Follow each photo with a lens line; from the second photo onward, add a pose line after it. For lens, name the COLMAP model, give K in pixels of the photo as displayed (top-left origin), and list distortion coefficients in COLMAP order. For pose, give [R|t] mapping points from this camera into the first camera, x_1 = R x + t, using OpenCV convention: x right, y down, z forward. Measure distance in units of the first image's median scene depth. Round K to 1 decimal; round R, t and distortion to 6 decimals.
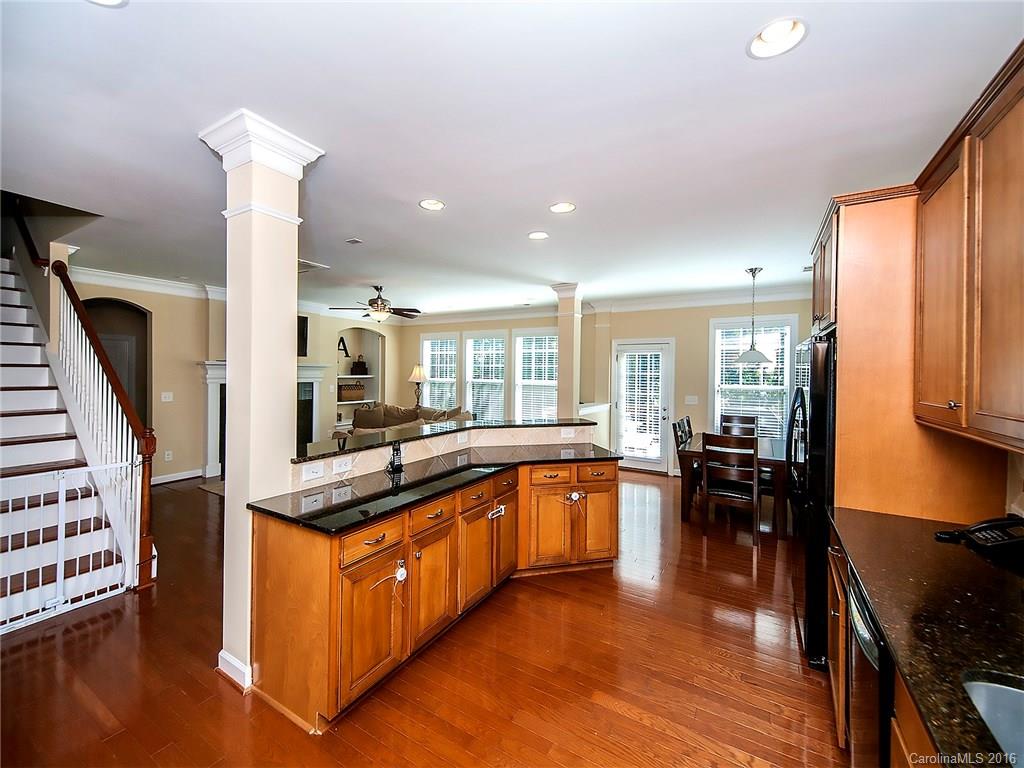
lens RADIAL K [[423.0, 0, 513.4], [0, 423.0, 378.2], [0, 0, 1]] dist [0.002054, -0.000688]
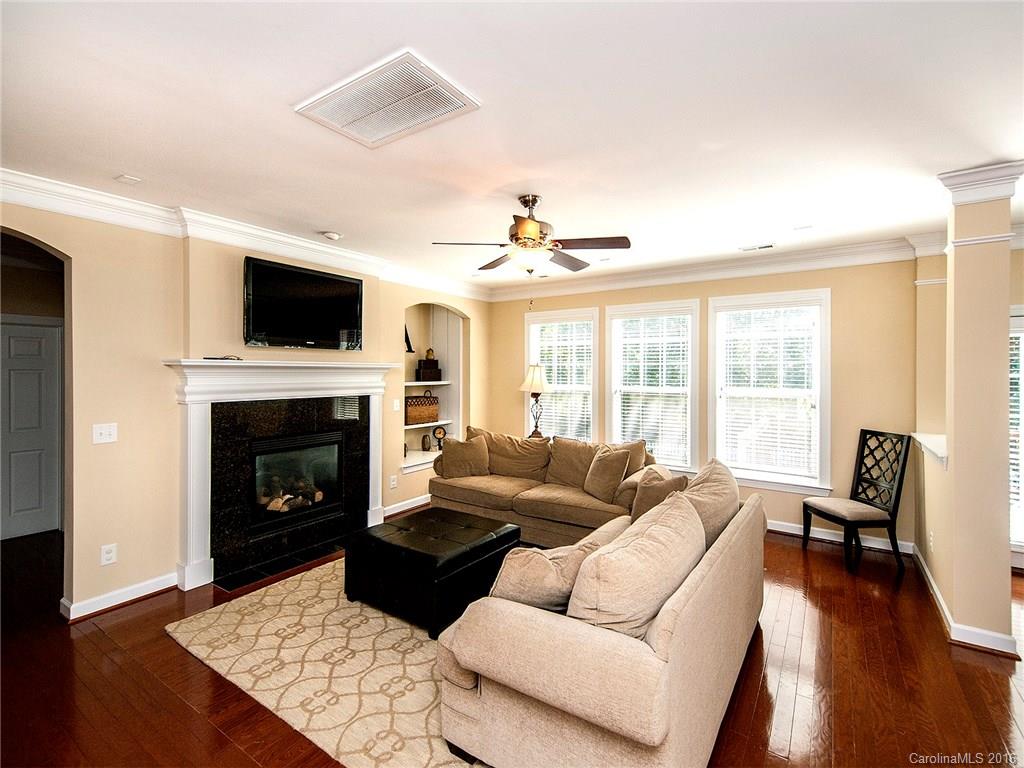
lens RADIAL K [[474.8, 0, 509.1], [0, 474.8, 376.6], [0, 0, 1]] dist [0.000594, 0.000440]
pose [[0.997663, -0.009483, -0.067662, -0.217300], [0.009082, 0.999939, -0.006225, -0.009016], [0.067717, 0.005596, 0.997689, 0.333354]]
